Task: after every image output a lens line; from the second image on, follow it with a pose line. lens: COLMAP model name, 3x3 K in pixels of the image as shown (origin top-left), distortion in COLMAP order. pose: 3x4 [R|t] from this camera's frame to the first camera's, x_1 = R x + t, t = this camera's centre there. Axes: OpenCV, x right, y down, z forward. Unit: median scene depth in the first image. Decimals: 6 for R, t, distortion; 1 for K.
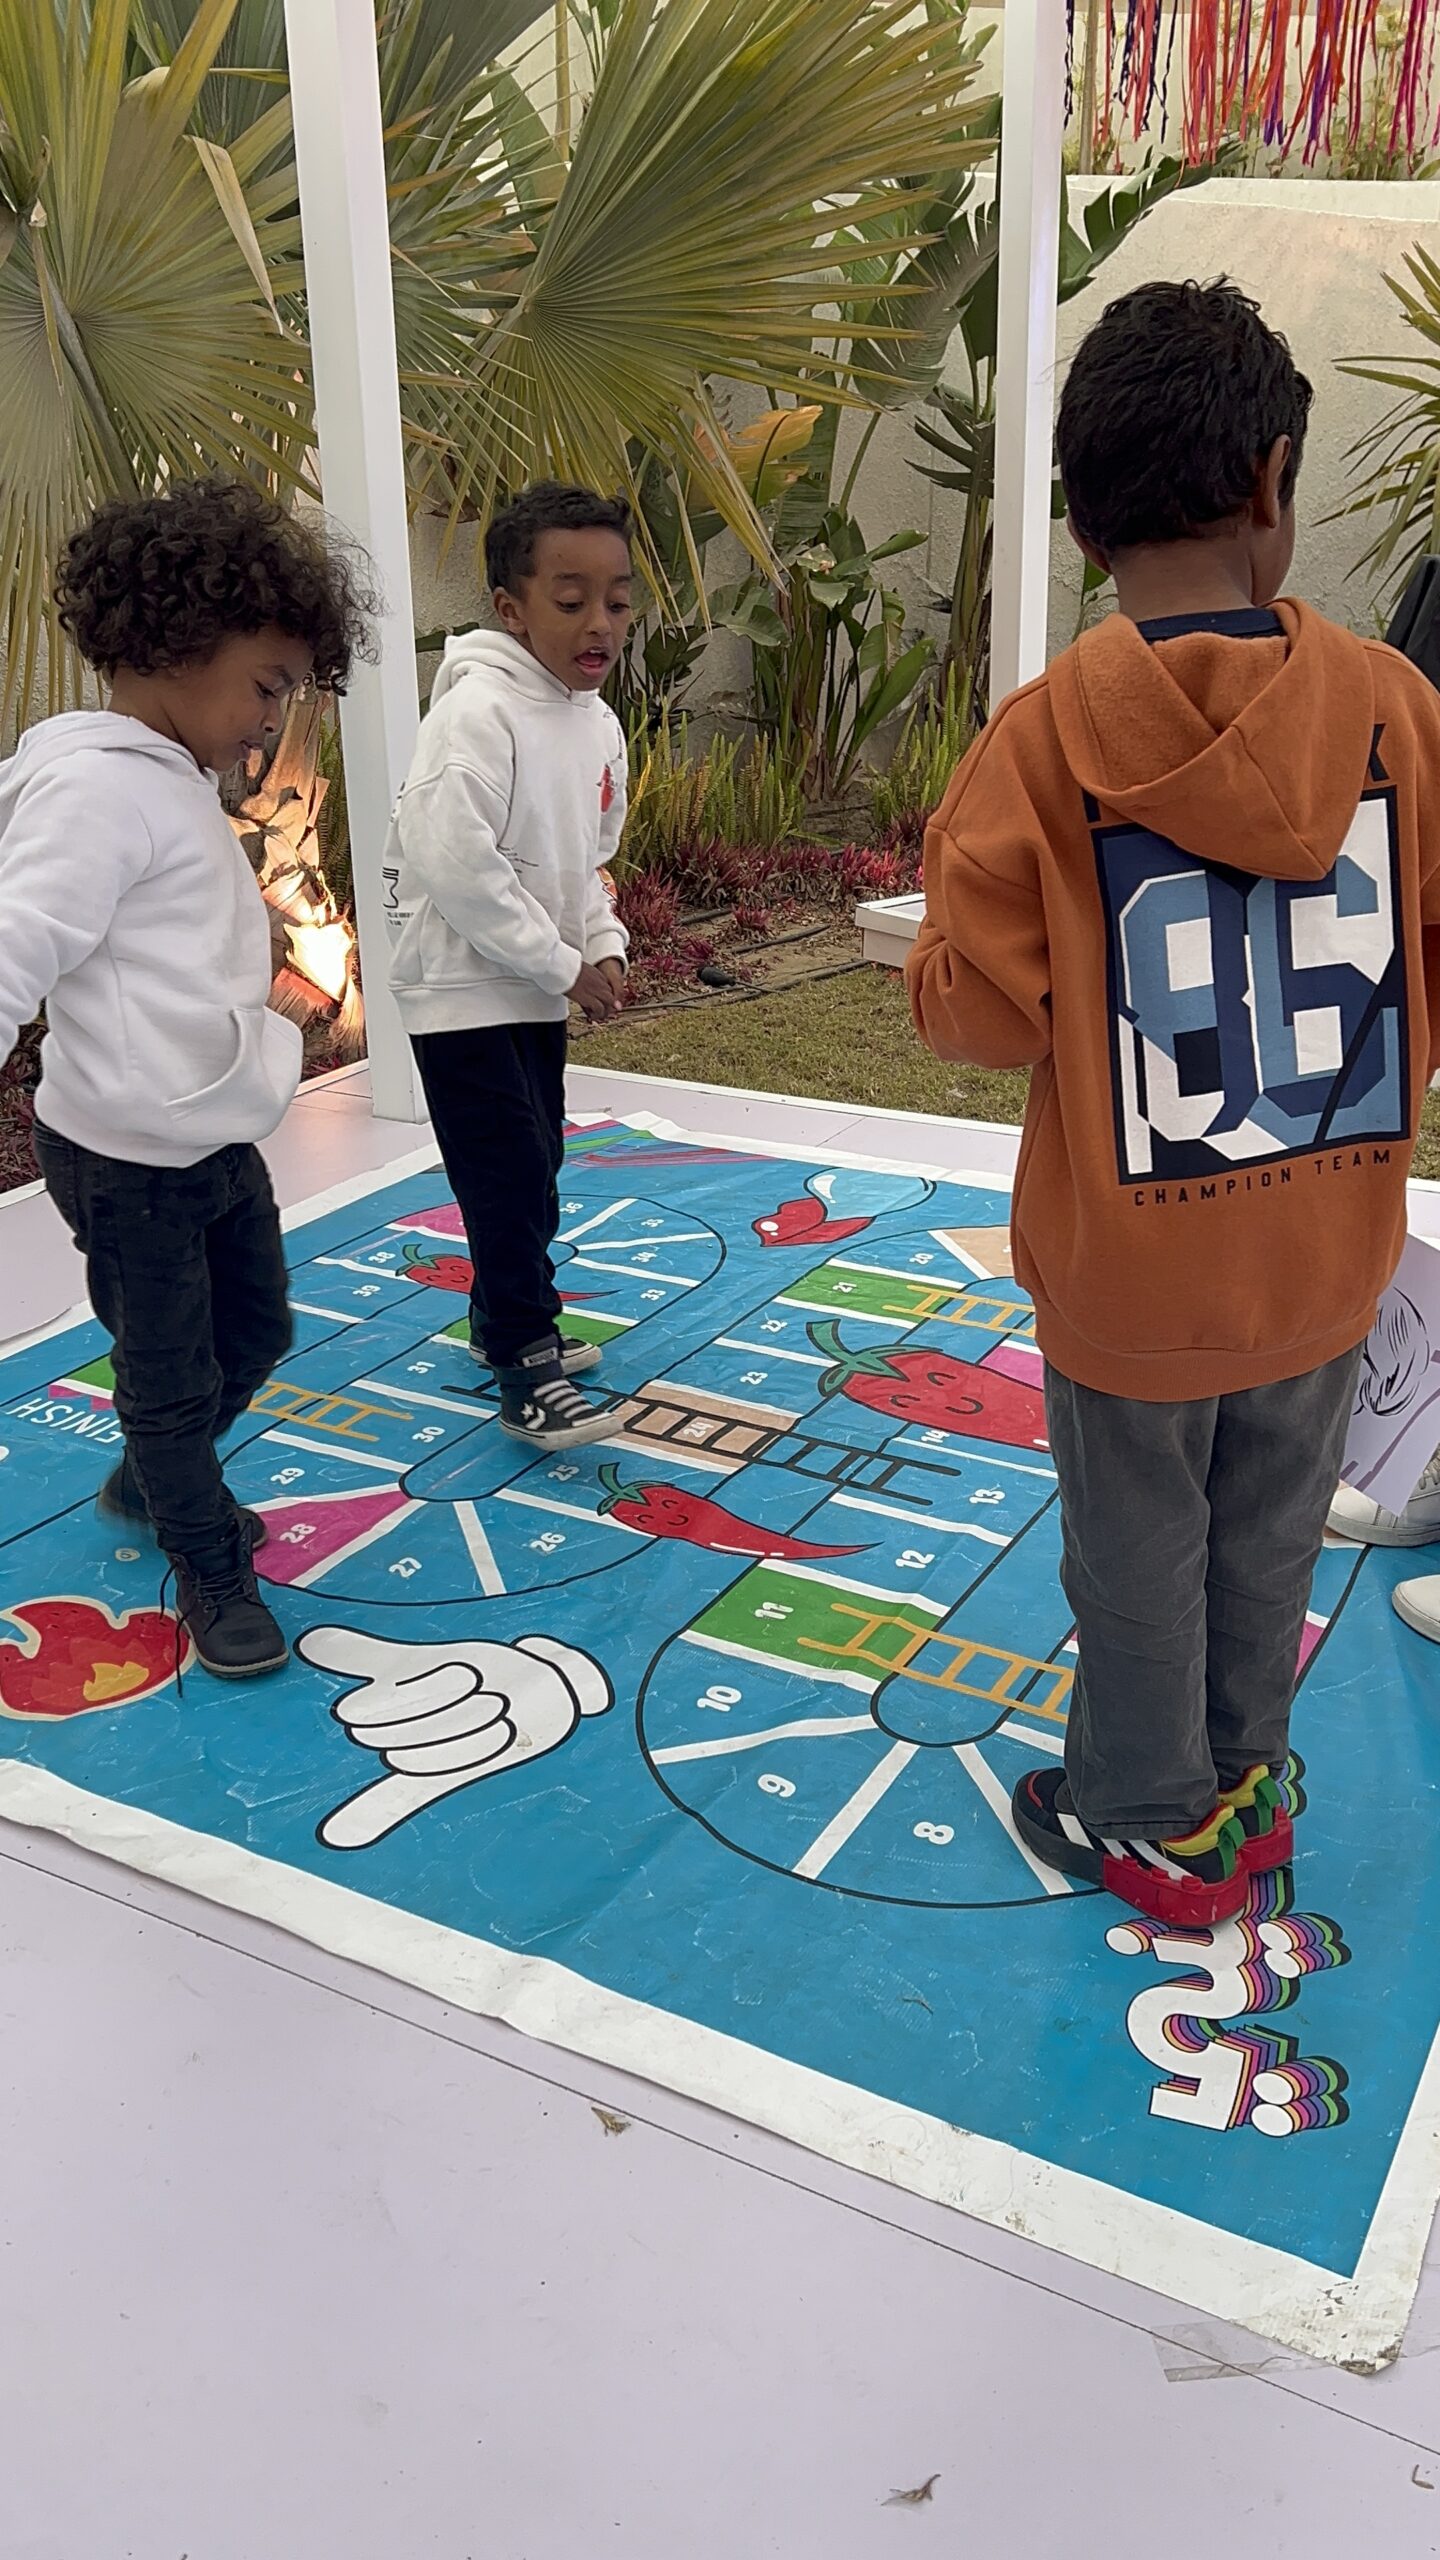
lens RADIAL K [[2160.2, 0, 708.9], [0, 2160.2, 1277.3], [0, 0, 1]] dist [0.089717, -0.136616]
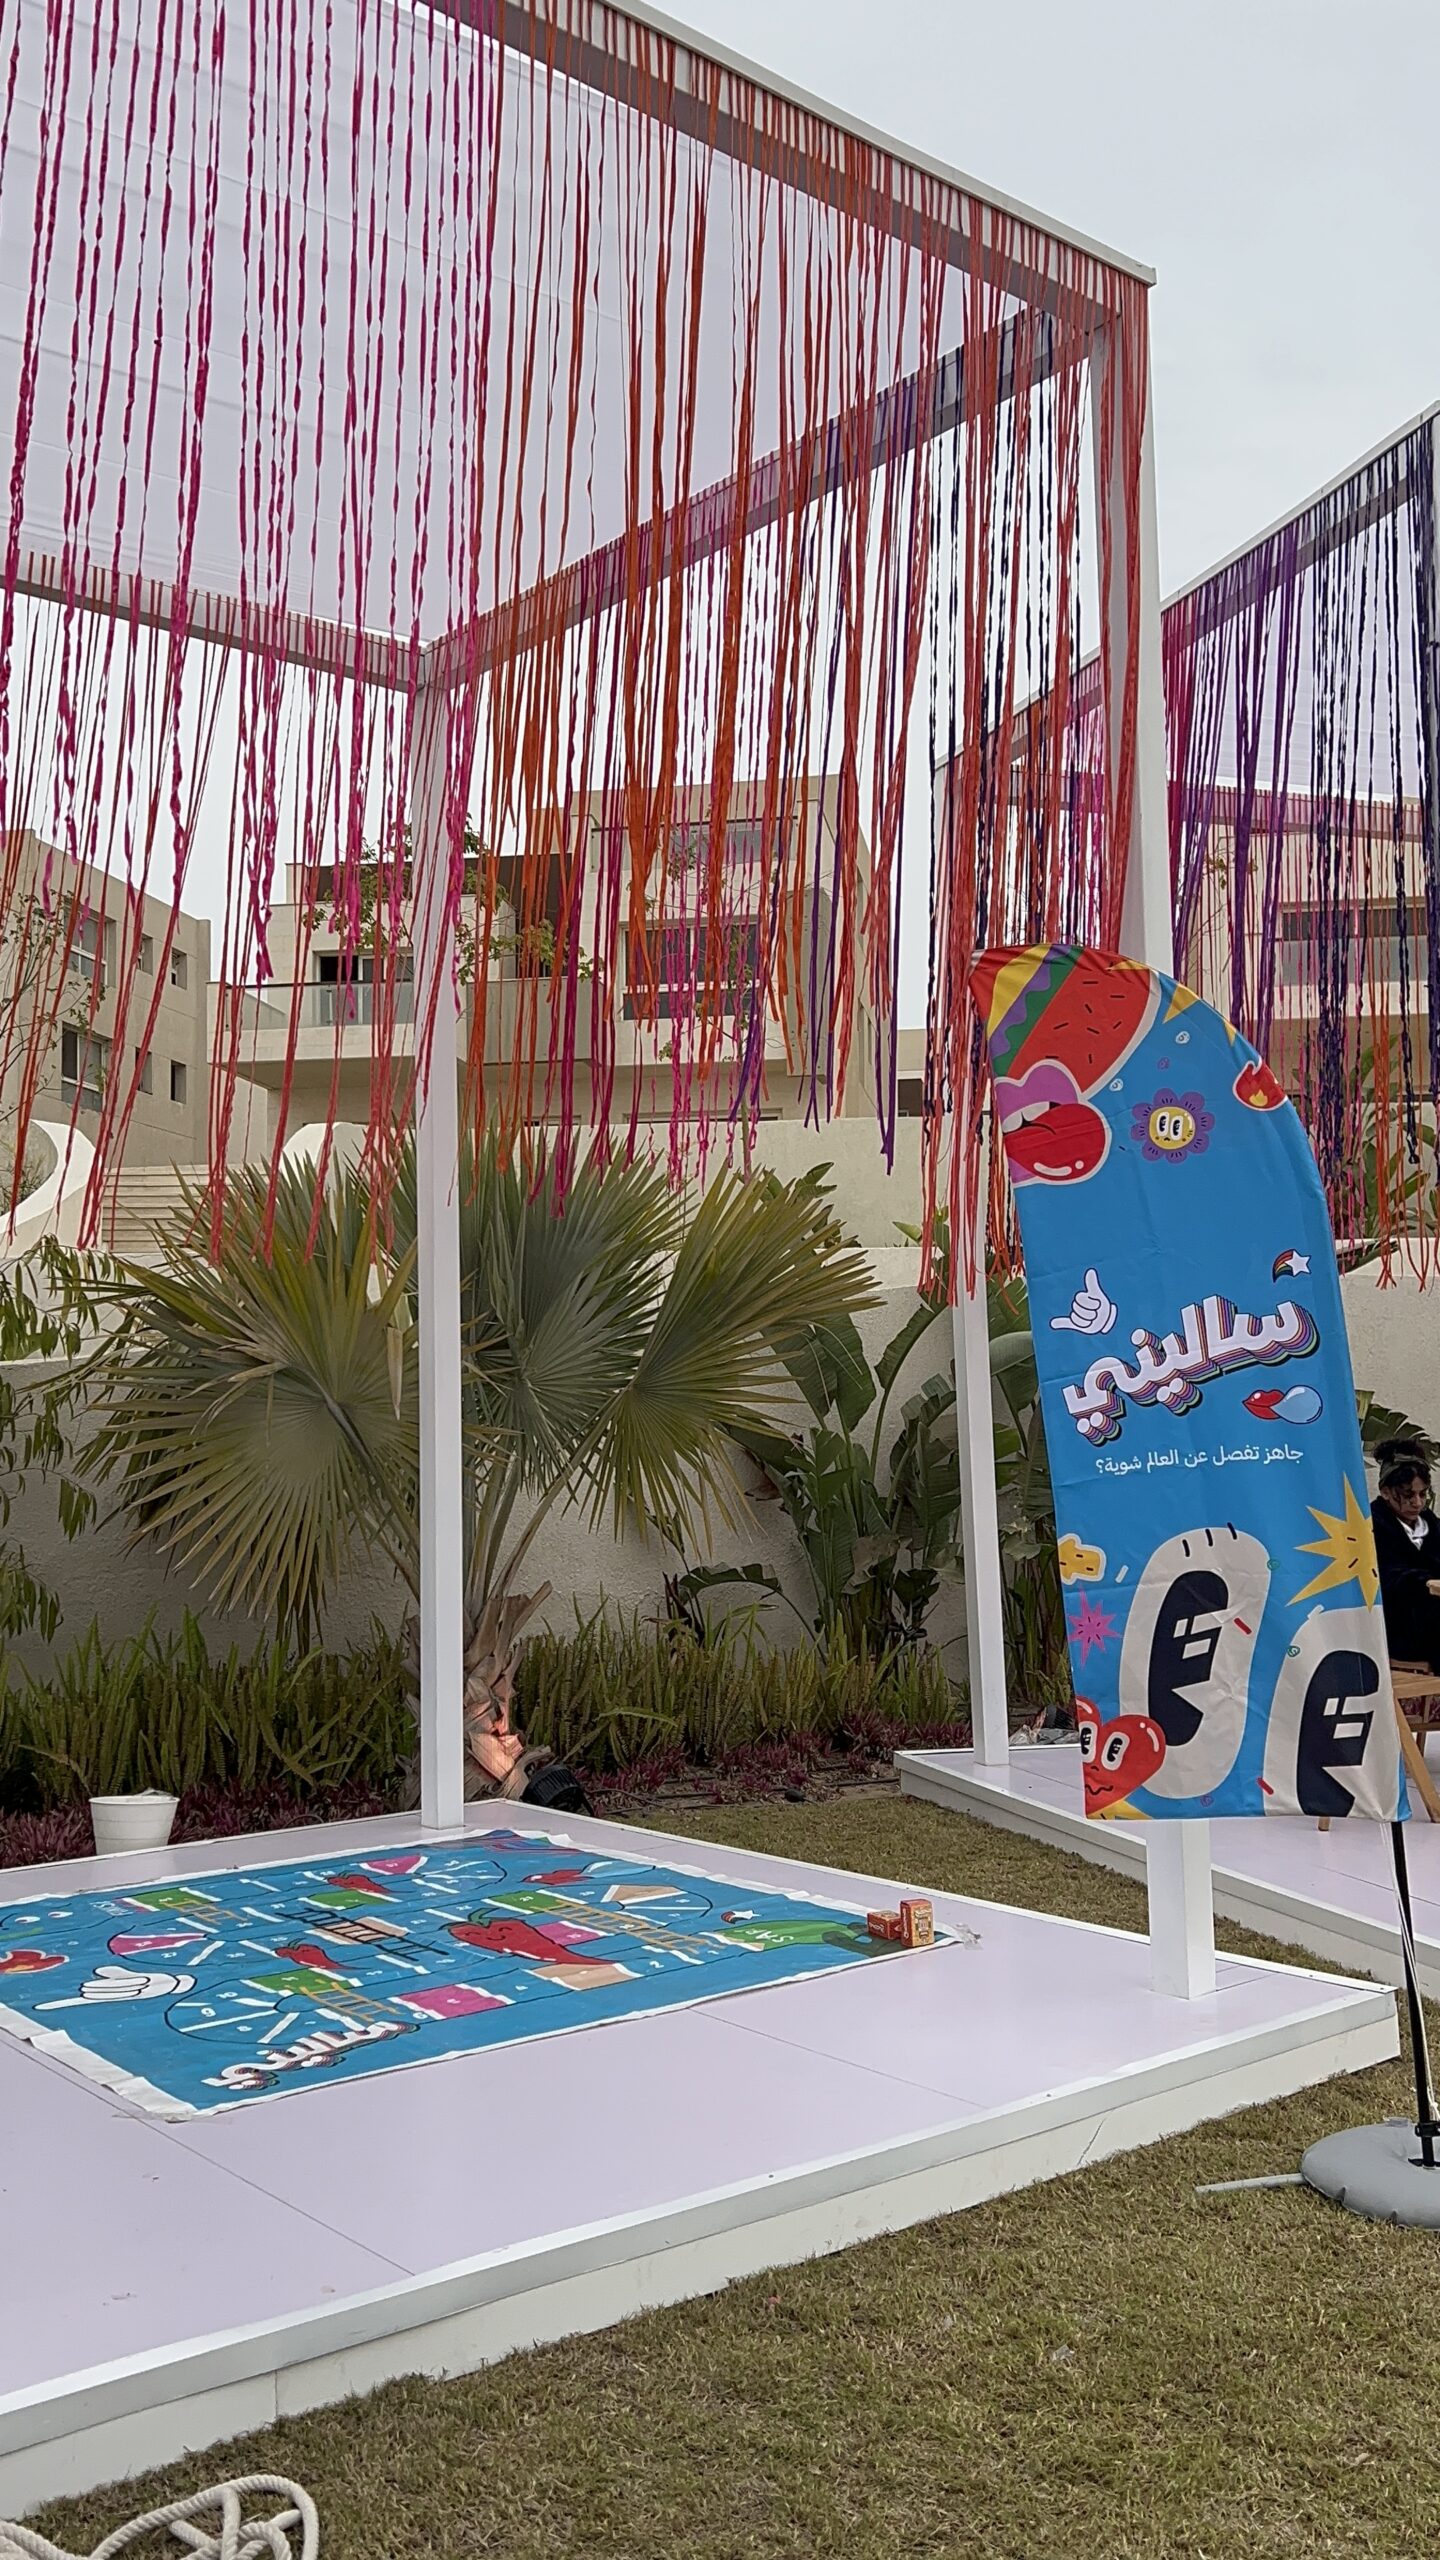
lens RADIAL K [[2160.2, 0, 722.8], [0, 2160.2, 1276.5], [0, 0, 1]] dist [0.089717, -0.136616]
pose [[0.933879, -0.036701, -0.355702, 0.967588], [-0.112149, 0.914472, -0.388796, 0.239486], [0.339549, 0.402980, 0.849890, -0.803420]]
